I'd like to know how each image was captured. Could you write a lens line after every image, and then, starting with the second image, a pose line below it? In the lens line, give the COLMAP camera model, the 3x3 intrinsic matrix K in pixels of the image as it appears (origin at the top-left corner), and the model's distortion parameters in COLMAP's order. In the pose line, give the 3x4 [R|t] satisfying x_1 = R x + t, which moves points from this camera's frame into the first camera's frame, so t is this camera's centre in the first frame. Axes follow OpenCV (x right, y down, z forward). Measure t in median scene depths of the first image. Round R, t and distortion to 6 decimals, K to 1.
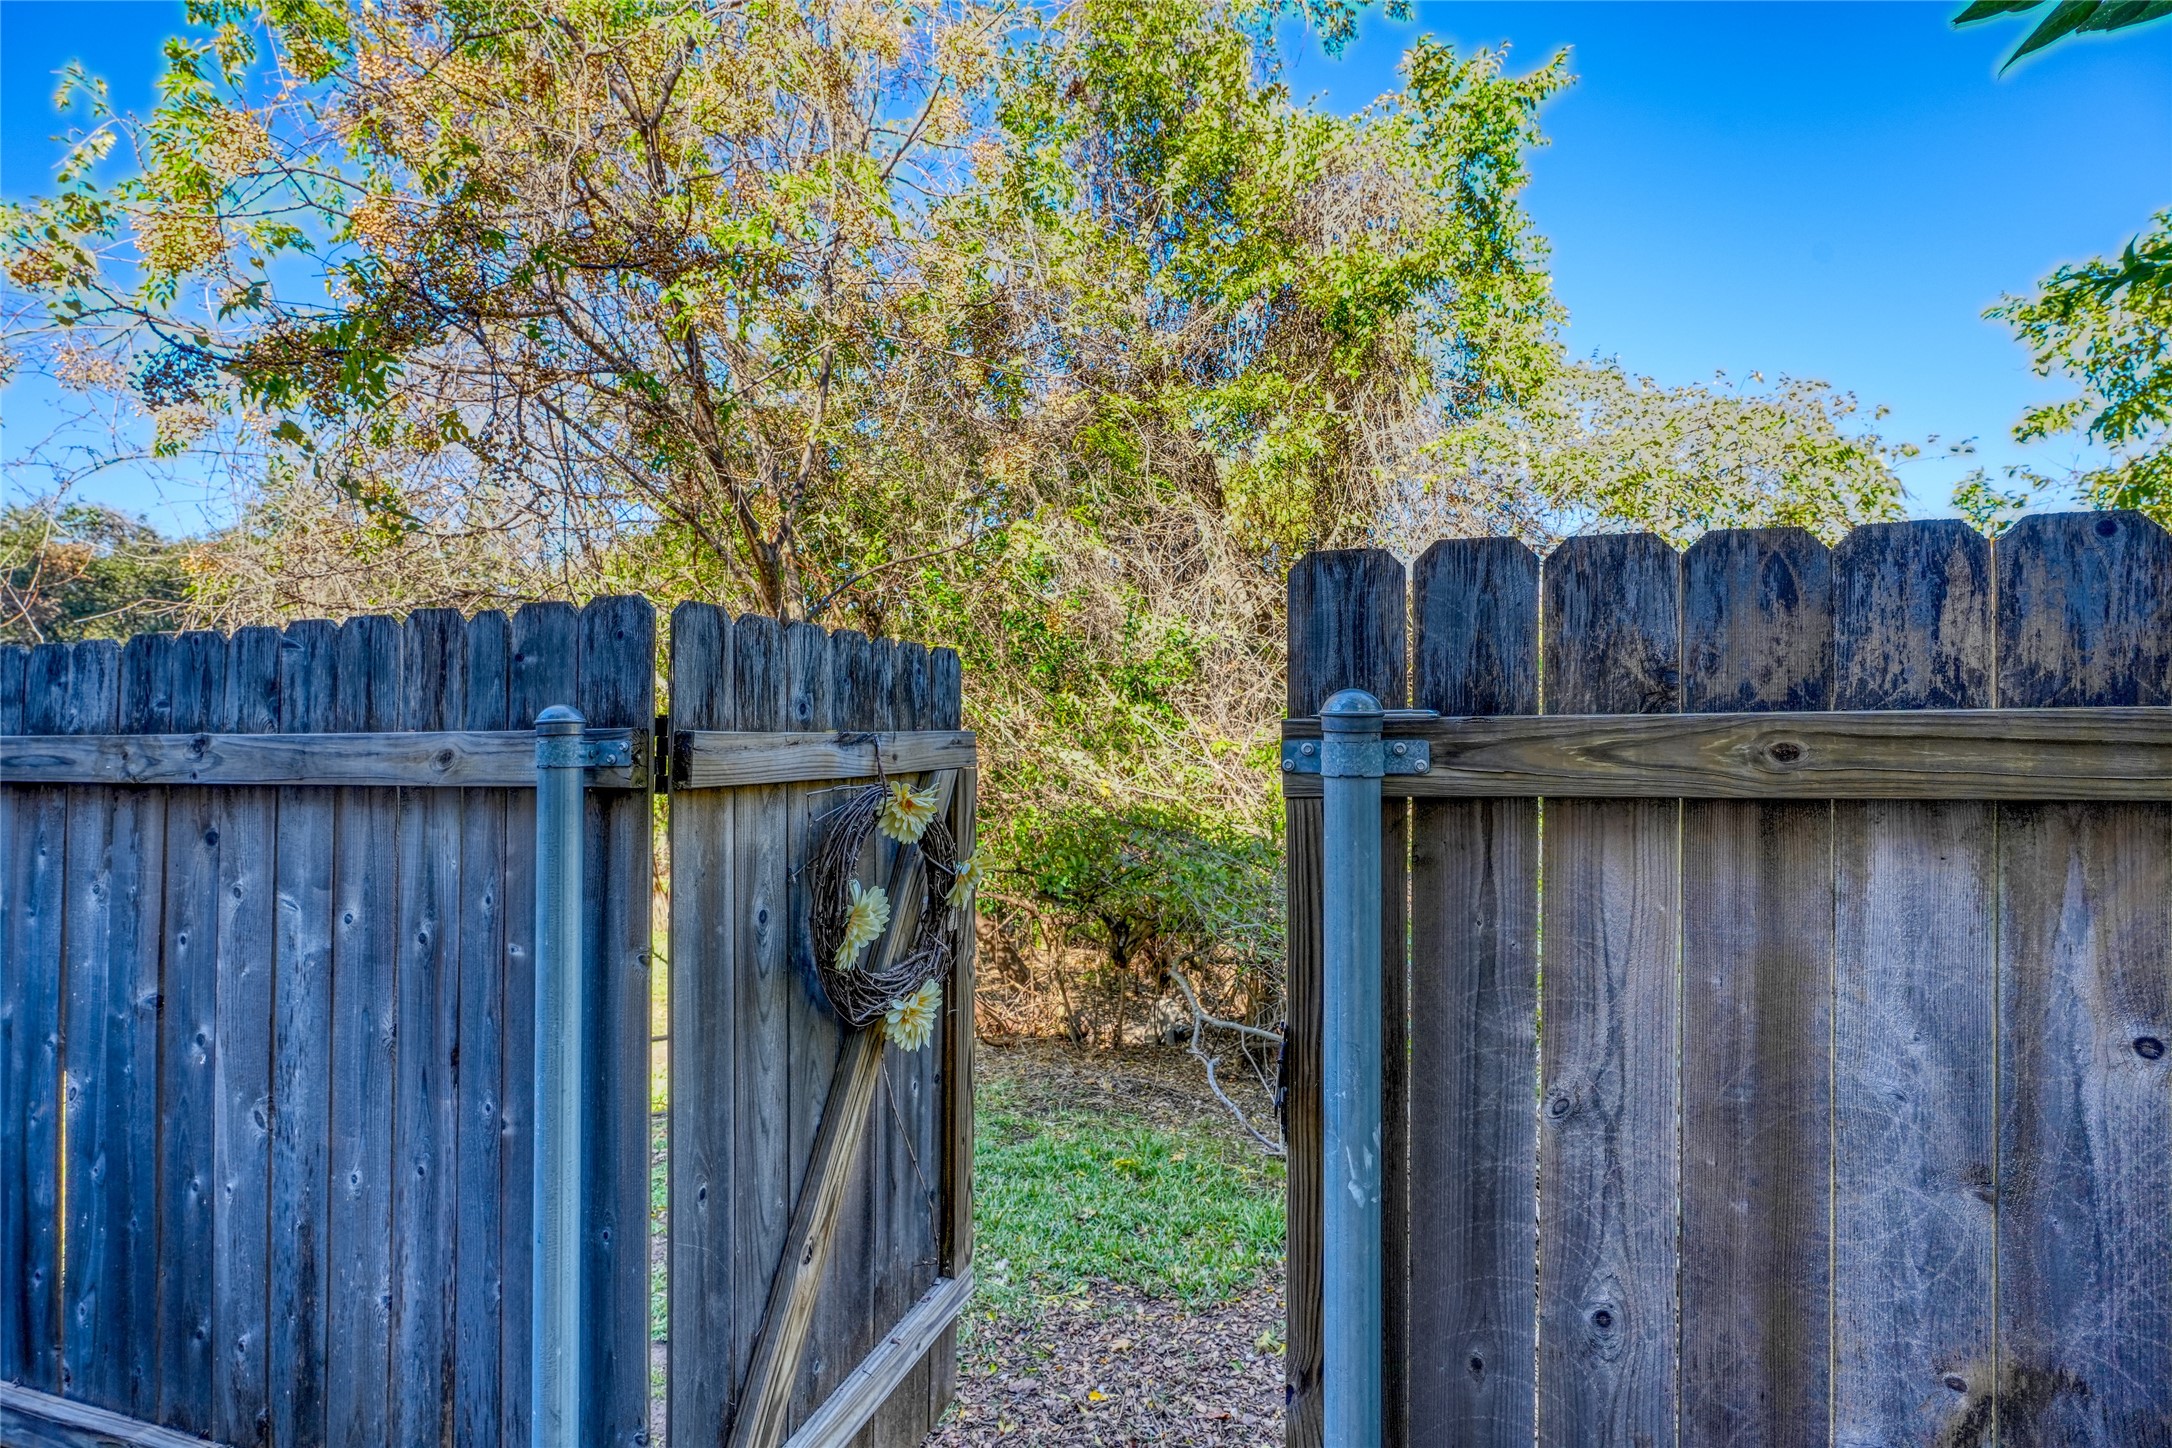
lens RADIAL K [[949.4, 0, 1086.0], [0, 949.4, 724.0], [0, 0, 1]] dist [-0.003630, -0.000205]
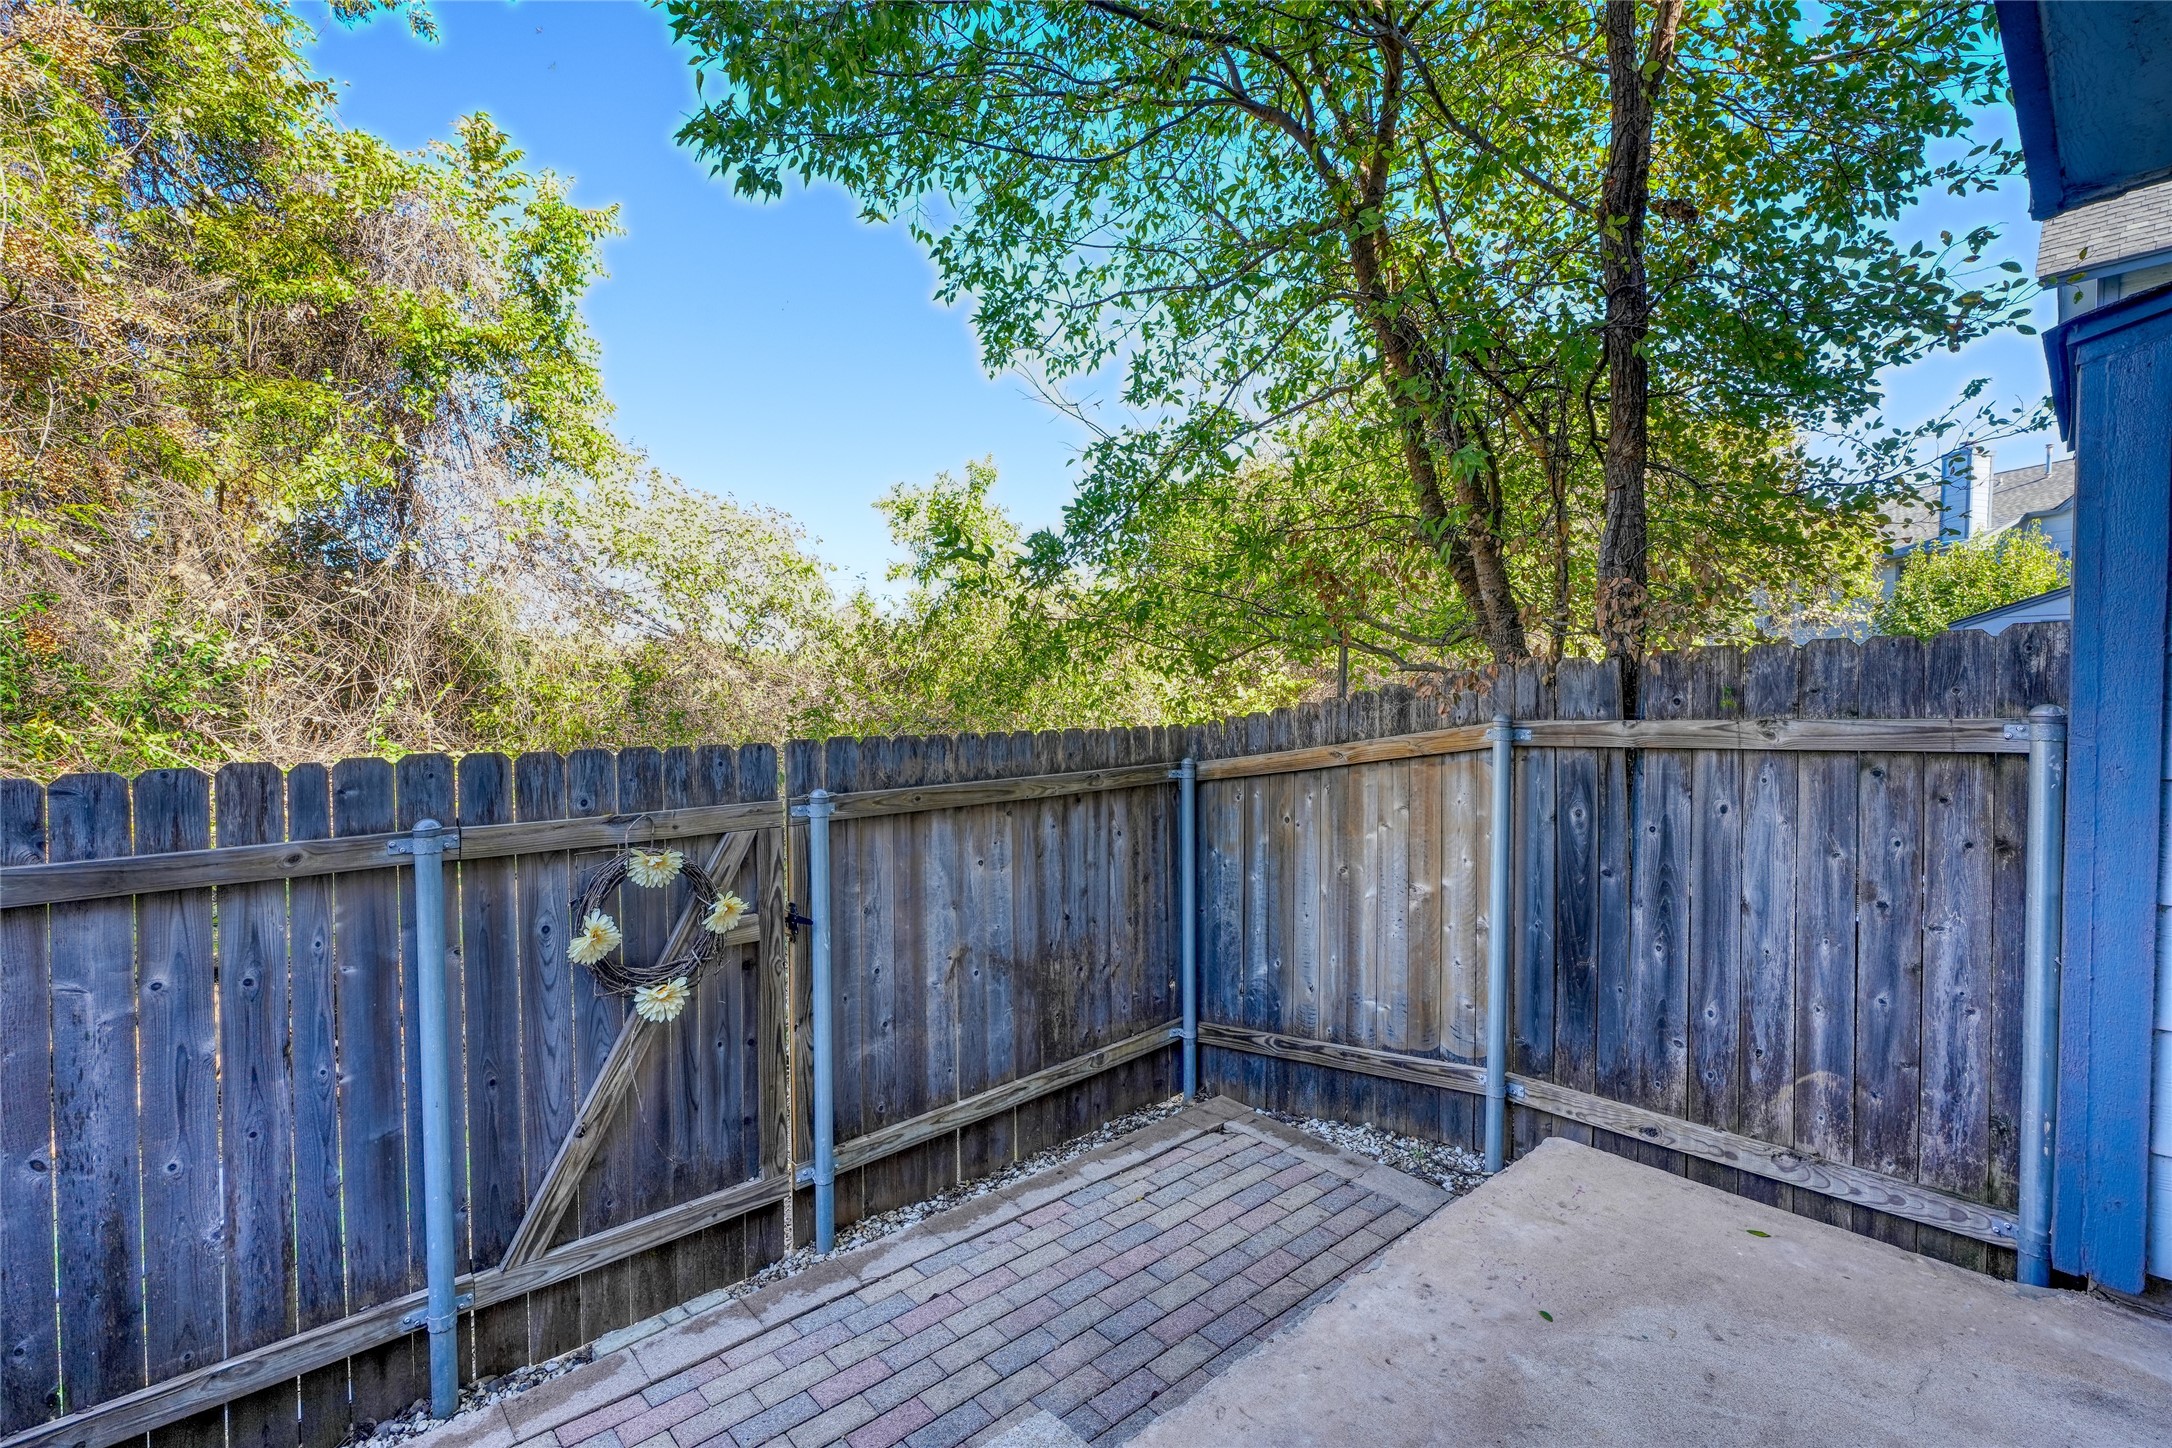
lens RADIAL K [[949.4, 0, 1086.0], [0, 949.4, 724.0], [0, 0, 1]] dist [-0.003630, -0.000205]
pose [[0.520320, -0.019752, 0.853743, -0.478364], [0.009147, 0.999804, 0.017556, -0.073712], [-0.853922, -0.001325, 0.520399, -0.342952]]
